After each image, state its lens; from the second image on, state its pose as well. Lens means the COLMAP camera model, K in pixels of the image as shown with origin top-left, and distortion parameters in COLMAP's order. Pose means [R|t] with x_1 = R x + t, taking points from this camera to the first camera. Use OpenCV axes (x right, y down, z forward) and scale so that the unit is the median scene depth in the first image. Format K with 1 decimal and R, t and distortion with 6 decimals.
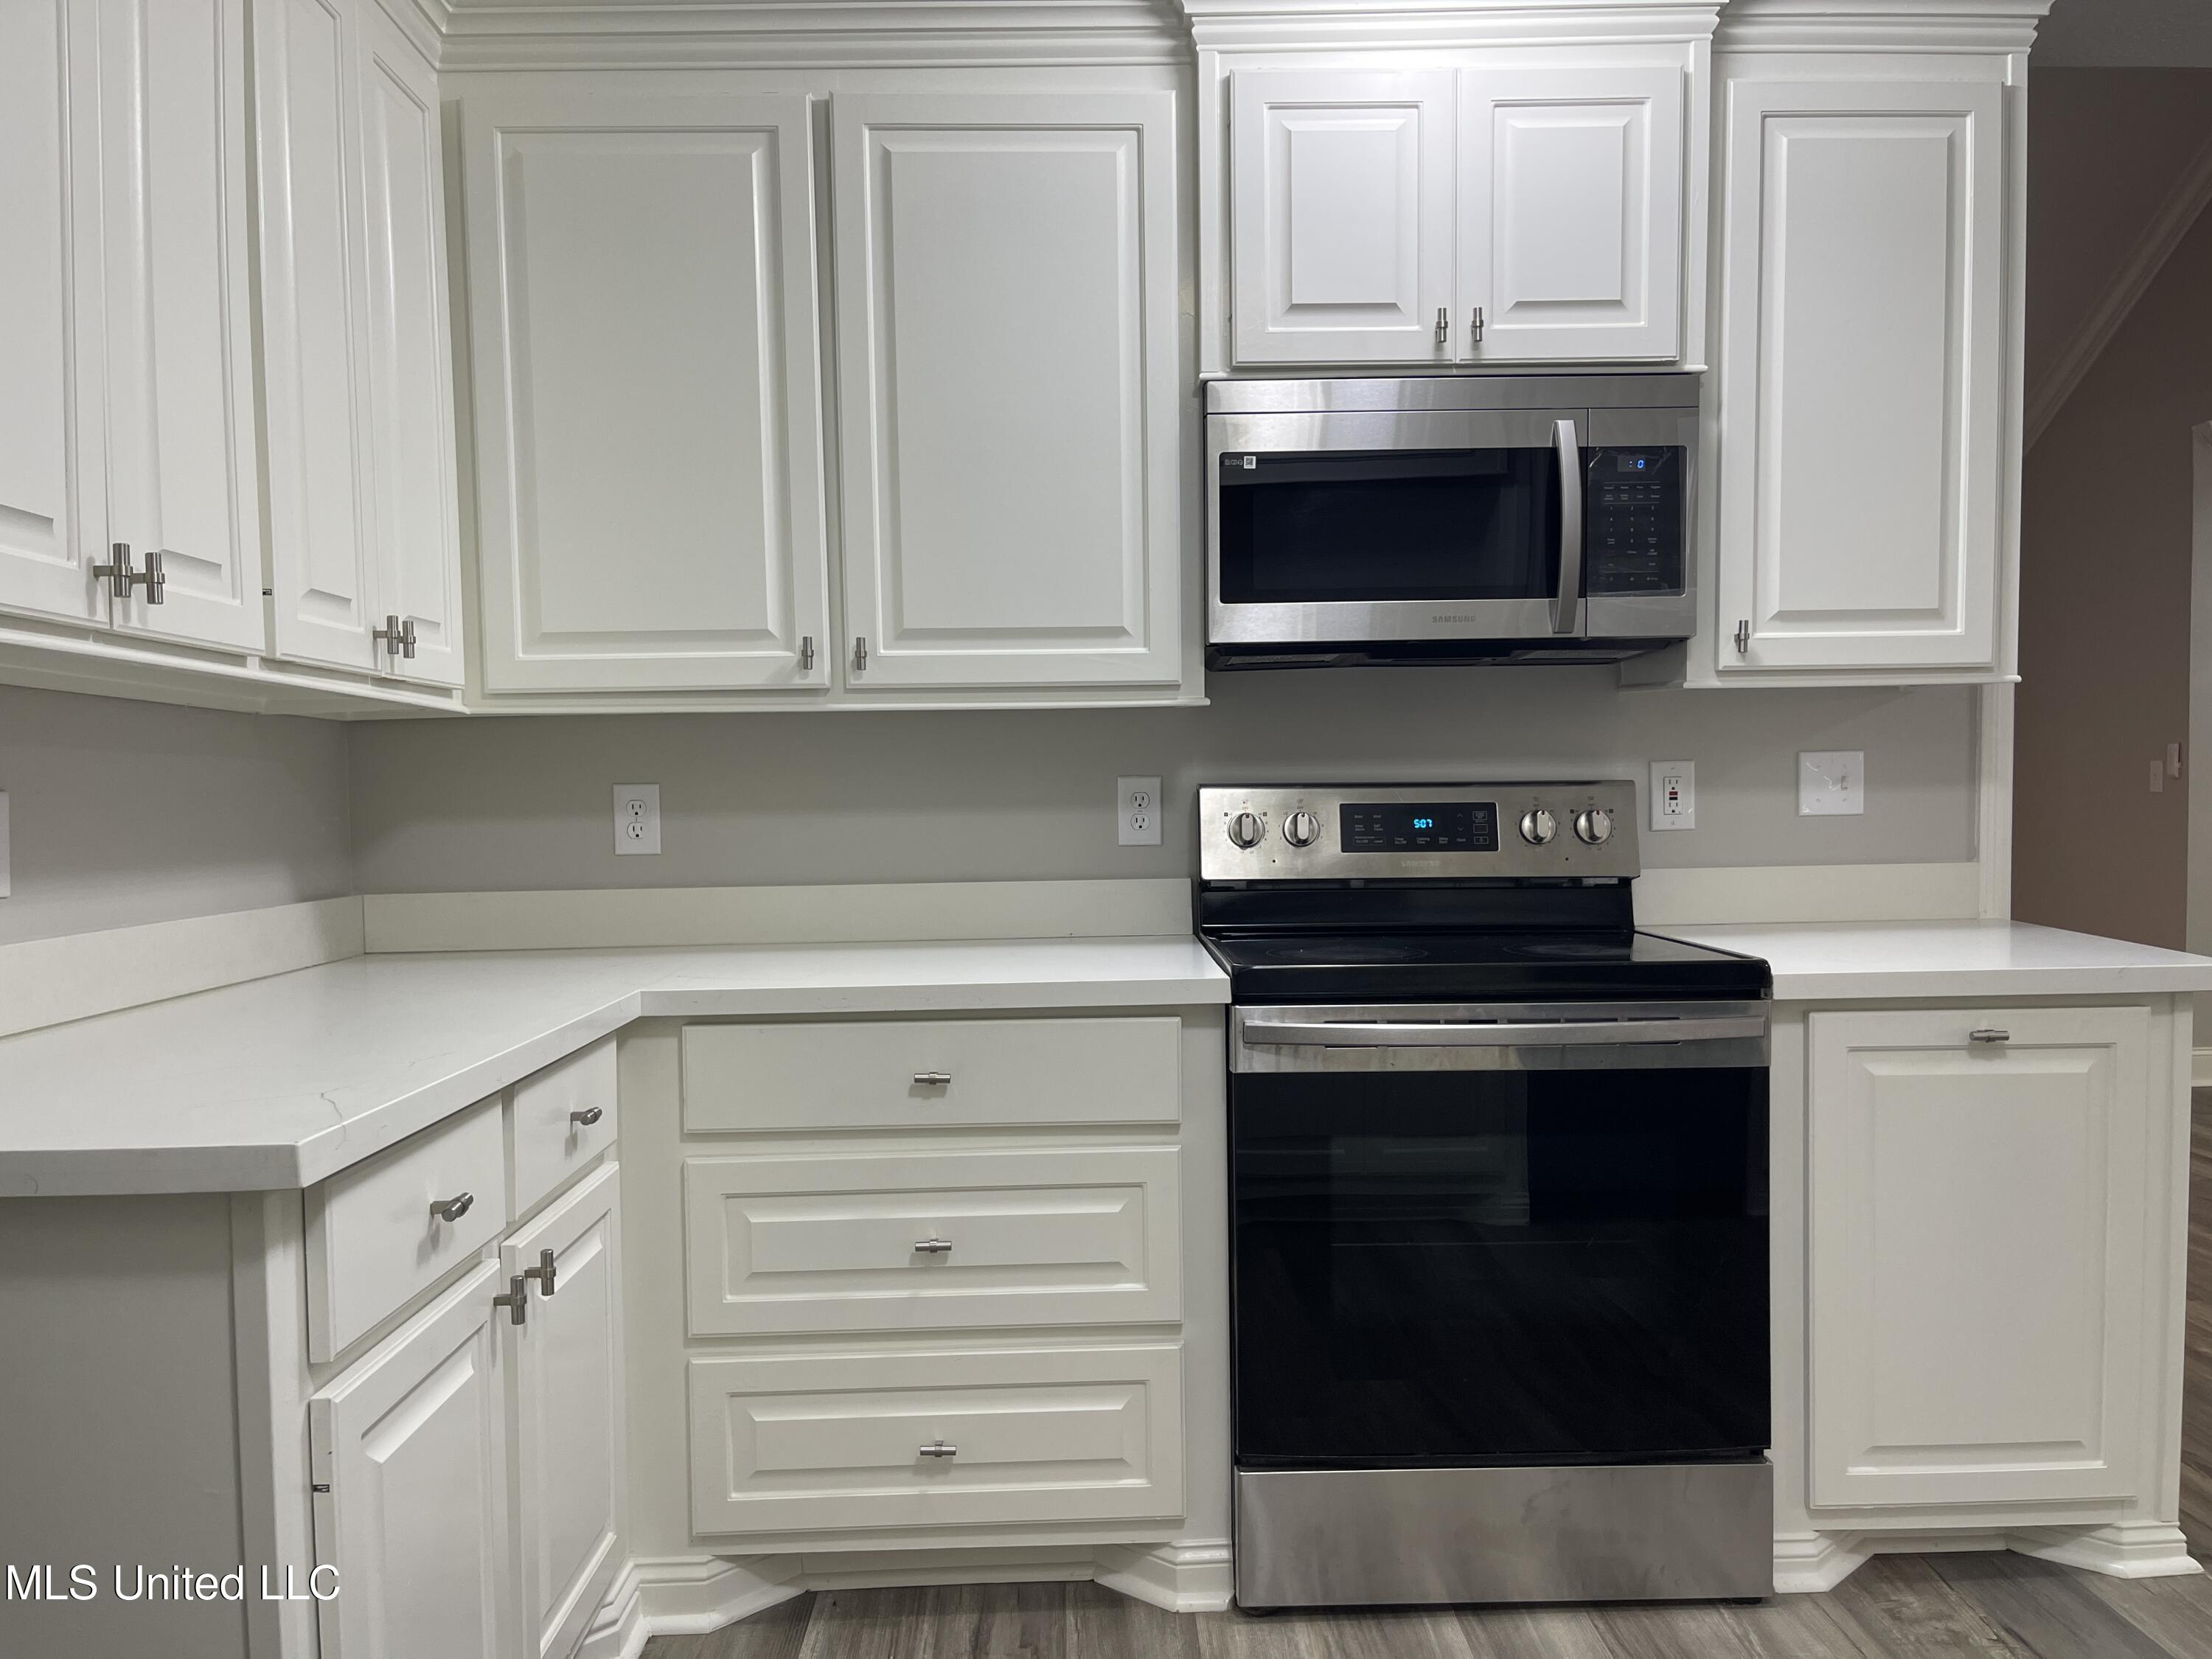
lens RADIAL K [[1672.9, 0, 1106.8], [0, 1672.9, 834.9], [0, 0, 1]] dist [0.057763, -0.080688]
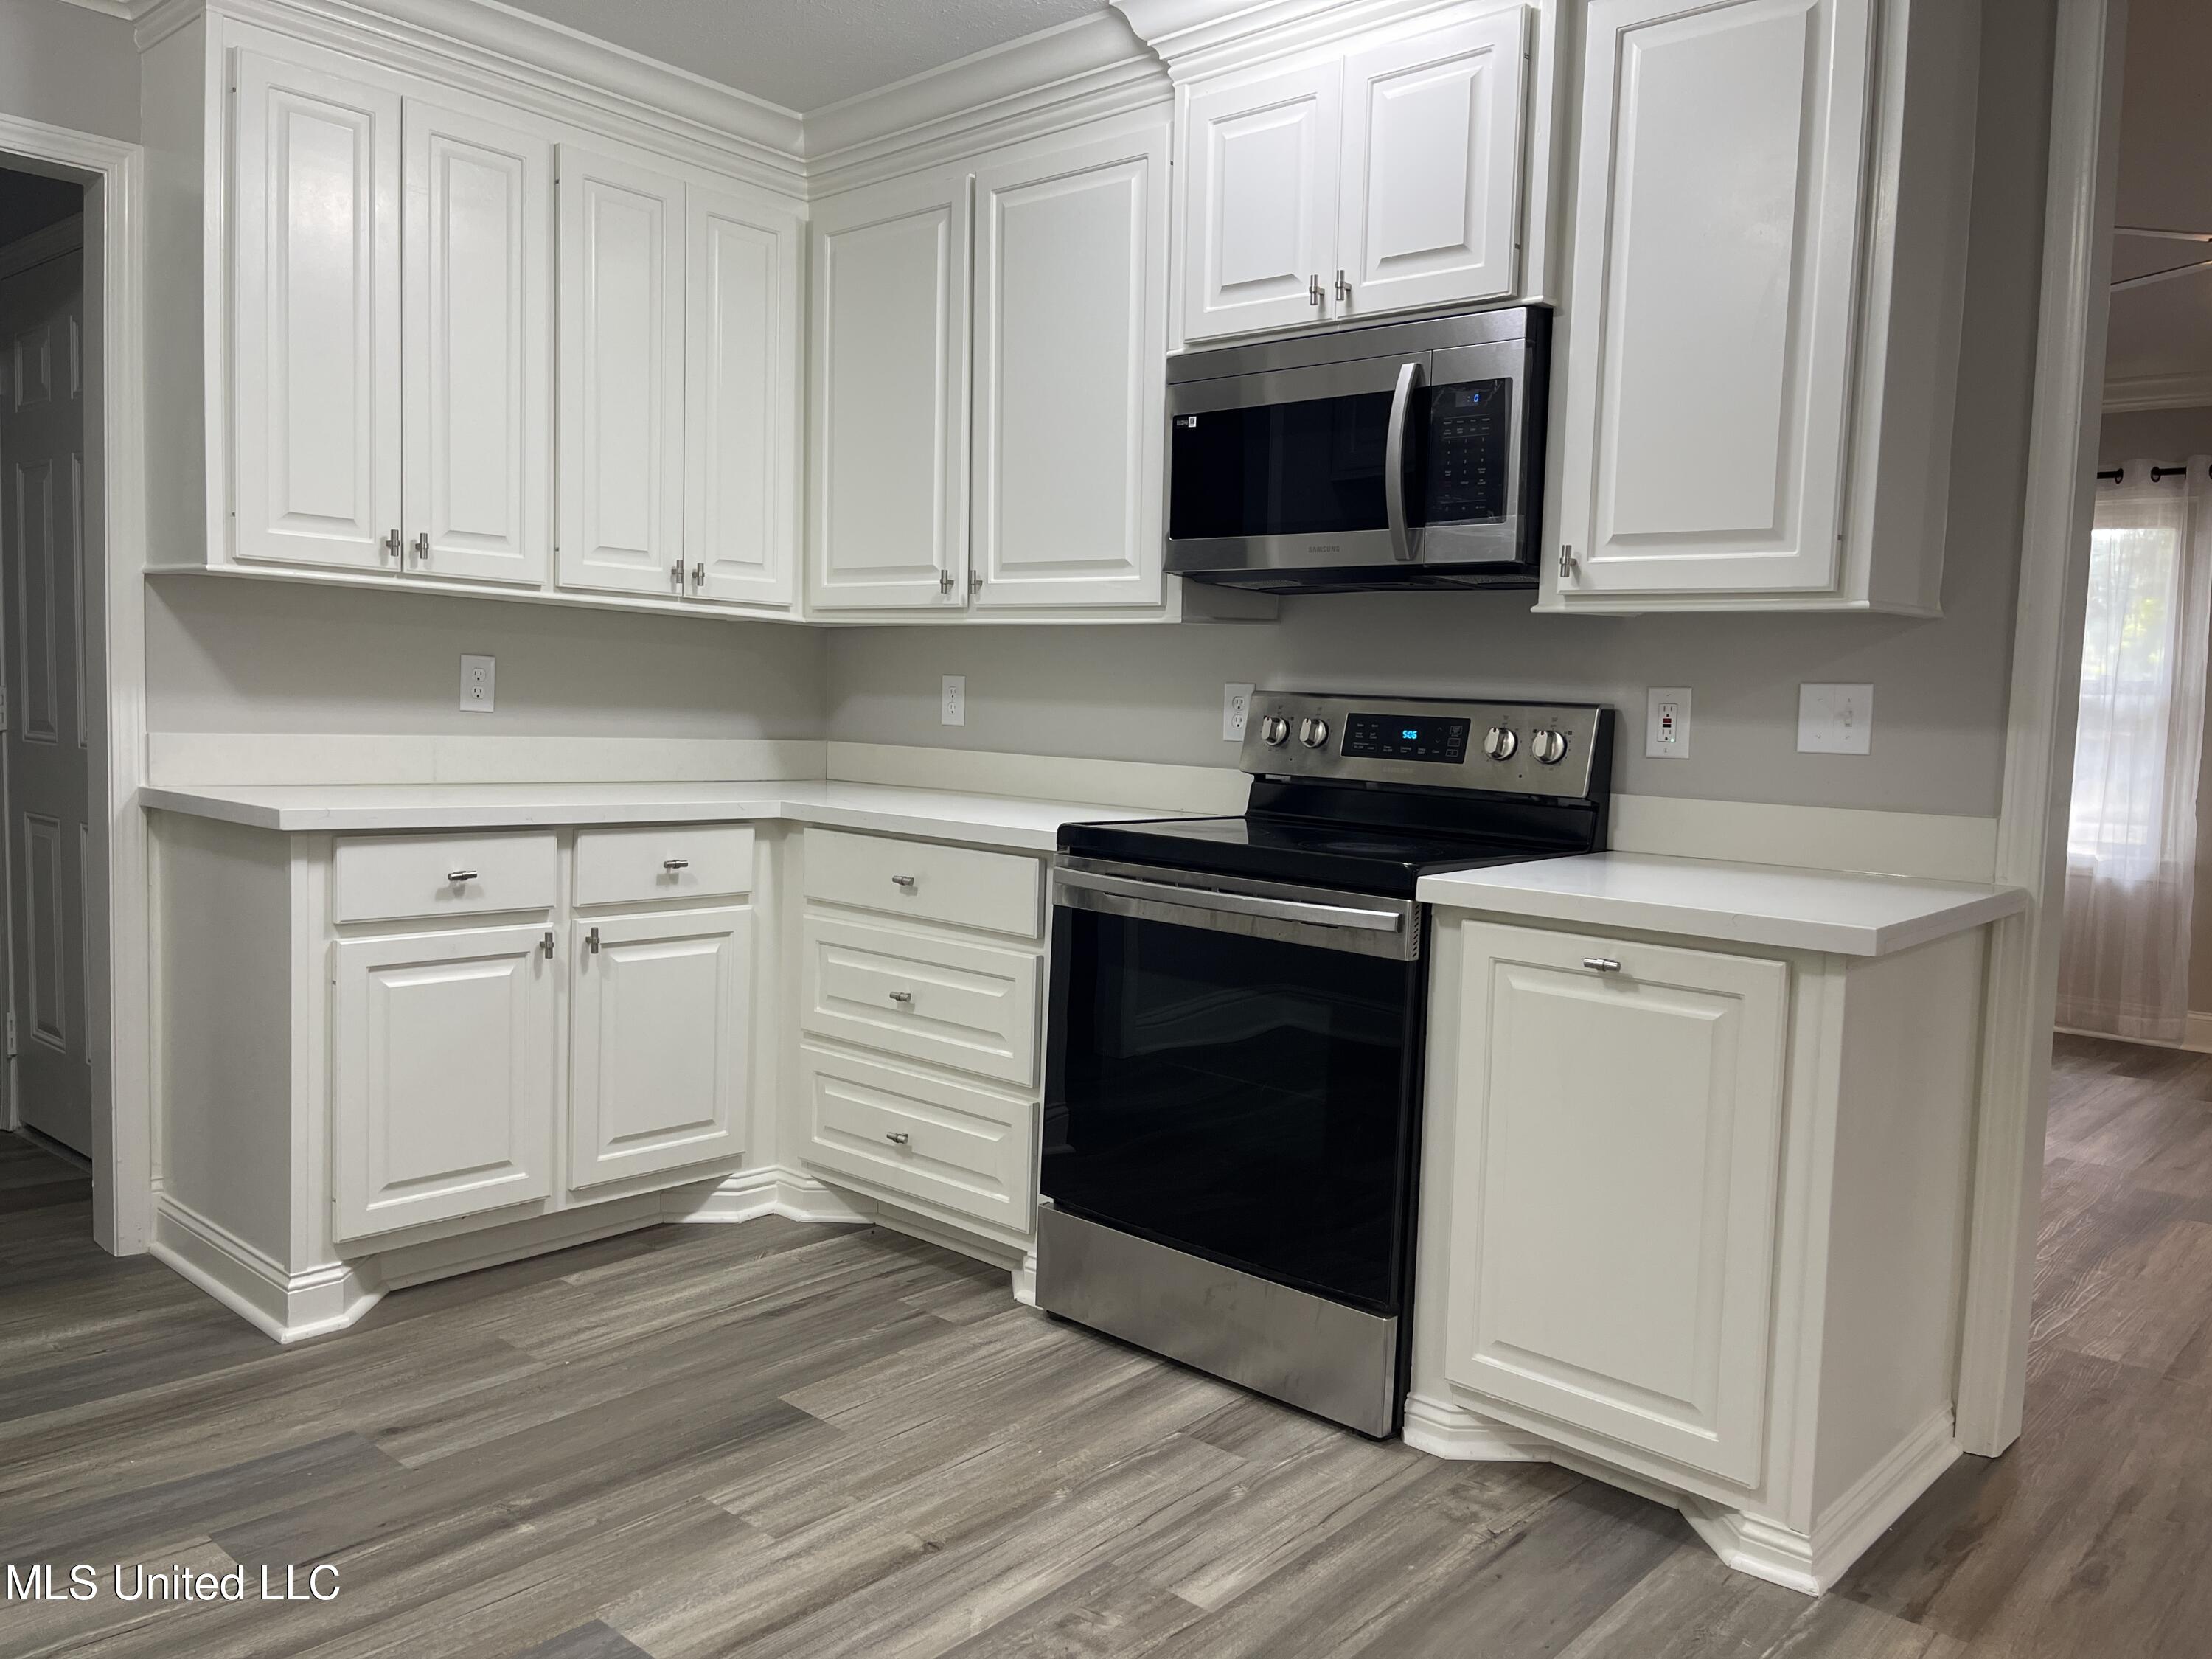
lens RADIAL K [[1672.9, 0, 1090.9], [0, 1672.9, 824.5], [0, 0, 1]] dist [0.057763, -0.080688]
pose [[0.721103, 0.095347, -0.686236, 0.893238], [-0.068423, 0.995444, 0.066409, -0.007569], [0.689441, -0.000934, 0.724341, 0.068063]]
